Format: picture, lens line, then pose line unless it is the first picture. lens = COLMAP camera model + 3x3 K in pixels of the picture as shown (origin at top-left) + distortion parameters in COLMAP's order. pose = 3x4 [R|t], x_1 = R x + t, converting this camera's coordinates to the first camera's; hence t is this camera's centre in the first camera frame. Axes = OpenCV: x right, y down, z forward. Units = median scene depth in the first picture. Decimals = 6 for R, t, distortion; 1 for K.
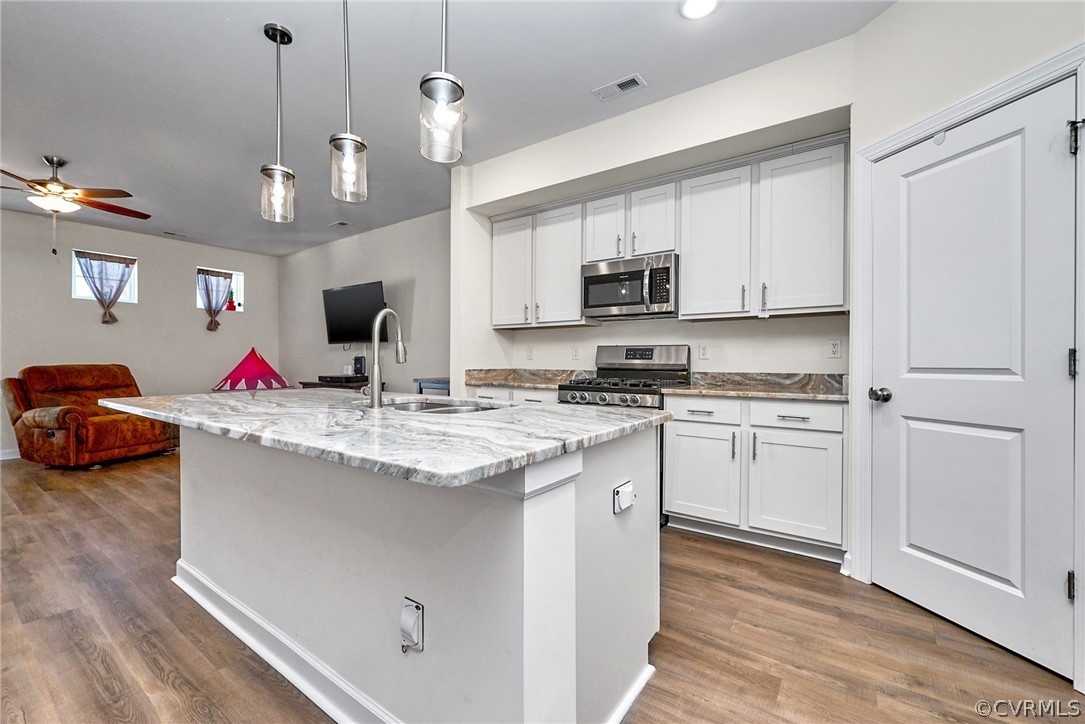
lens RADIAL K [[442.5, 0, 549.6], [0, 442.5, 367.5], [0, 0, 1]] dist [-0.009707, 0.000182]
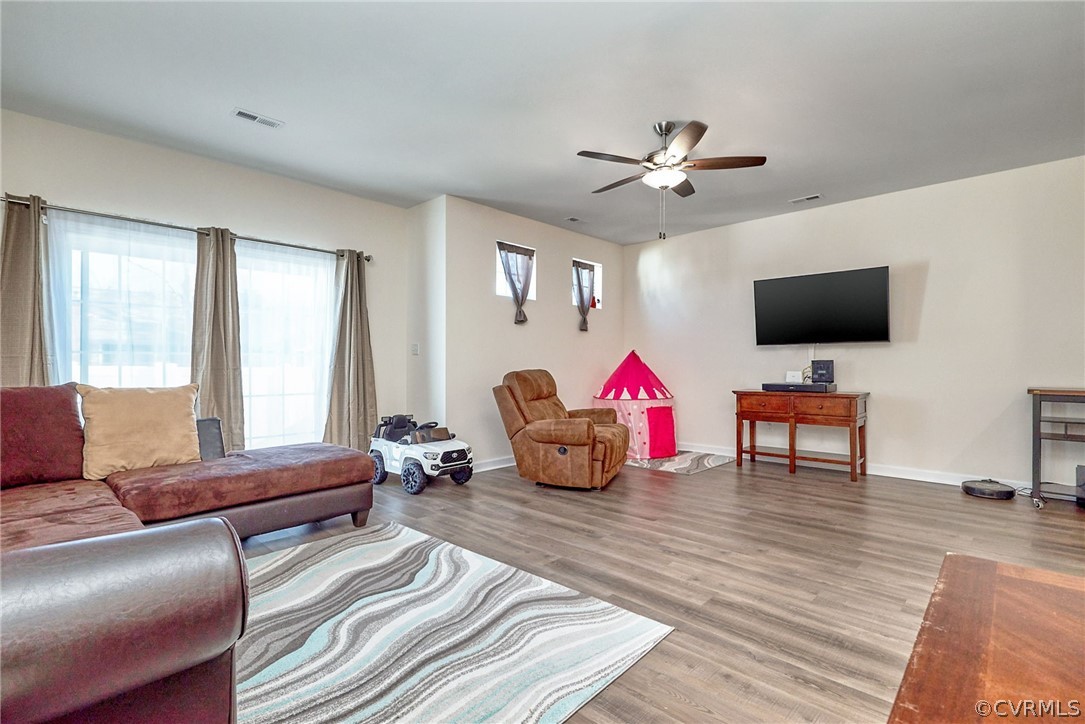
lens RADIAL K [[512.1, 0, 541.8], [0, 512.1, 372.1], [0, 0, 1]] dist [0.000094, -0.000044]
pose [[0.989121, -0.000911, -0.147102, -1.246232], [0.000220, 0.999989, -0.004714, 0.001579], [0.147105, 0.004630, 0.989110, -0.016510]]
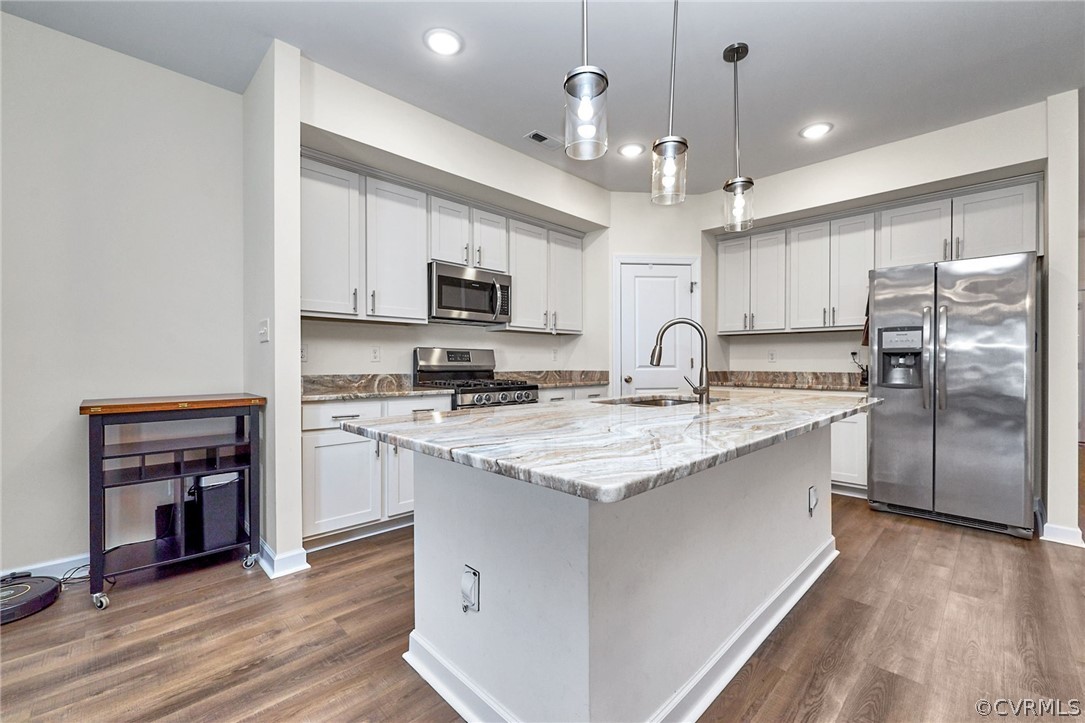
lens RADIAL K [[453.5, 0, 547.8], [0, 453.5, 362.8], [0, 0, 1]] dist [0.001134, -0.000478]
pose [[0.174780, -0.001613, 0.984606, -0.809934], [0.018060, 0.999836, -0.001568, -0.010250], [-0.984442, 0.018056, 0.174780, 0.579951]]
